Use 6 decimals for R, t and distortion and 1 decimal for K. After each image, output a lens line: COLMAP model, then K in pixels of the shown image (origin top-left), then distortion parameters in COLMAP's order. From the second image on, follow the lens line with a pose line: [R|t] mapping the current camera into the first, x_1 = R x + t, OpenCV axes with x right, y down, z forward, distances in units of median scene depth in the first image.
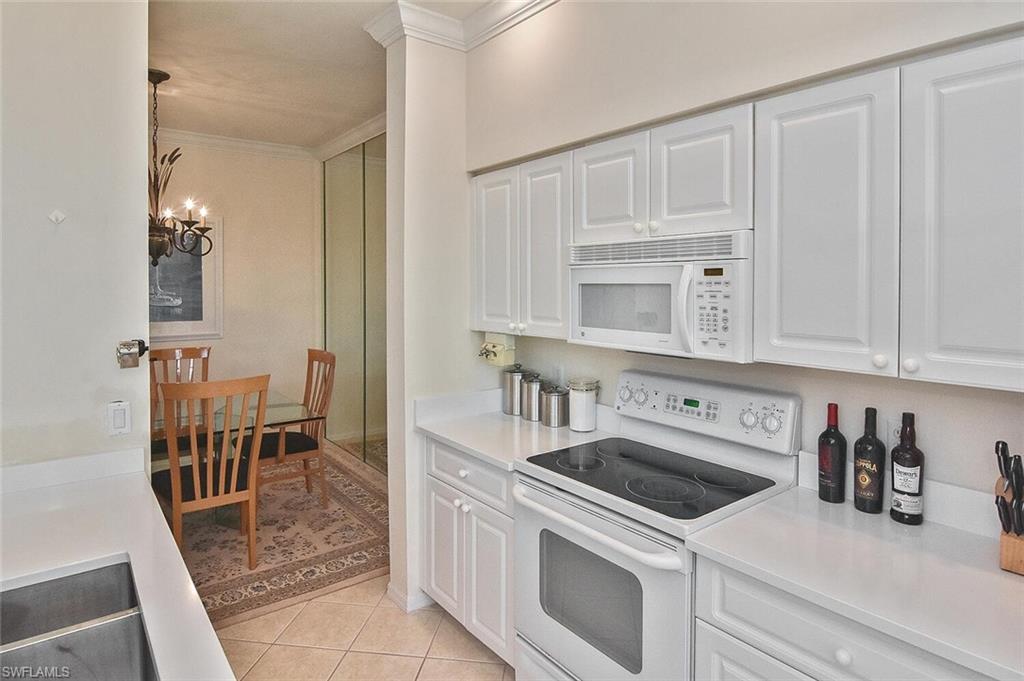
lens RADIAL K [[564.9, 0, 512.6], [0, 564.9, 297.7], [0, 0, 1]] dist [-0.021550, -0.001324]
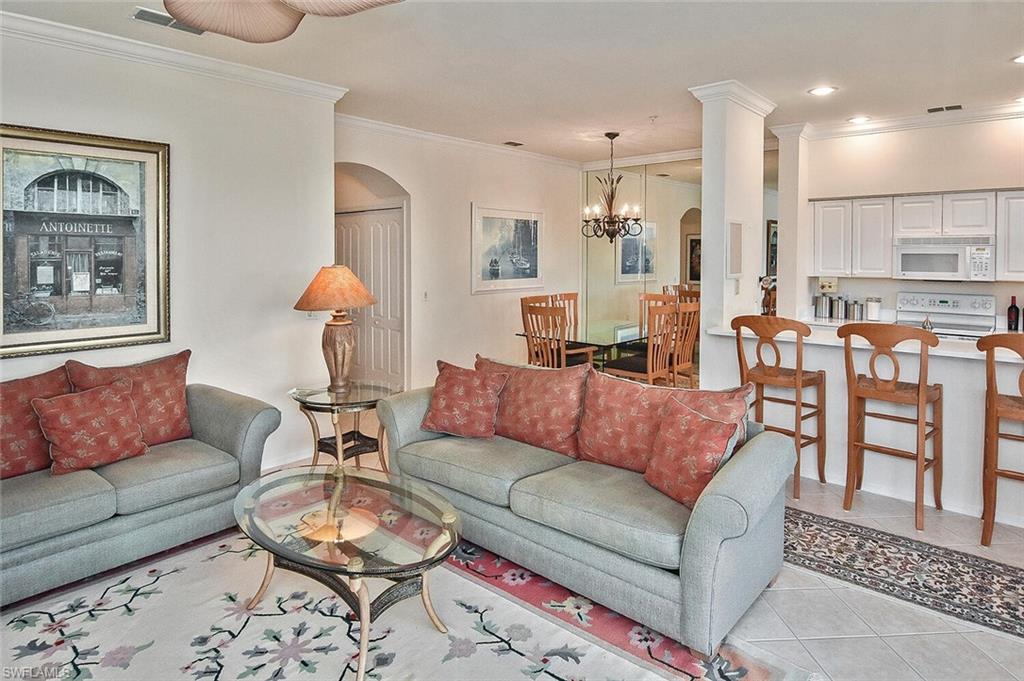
lens RADIAL K [[579.1, 0, 515.0], [0, 579.1, 269.6], [0, 0, 1]] dist [-0.009108, -0.003863]
pose [[0.983567, -0.003799, 0.180501, -2.140423], [0.003155, 0.999988, 0.003857, 0.030571], [-0.180514, -0.003225, 0.983567, -1.233827]]
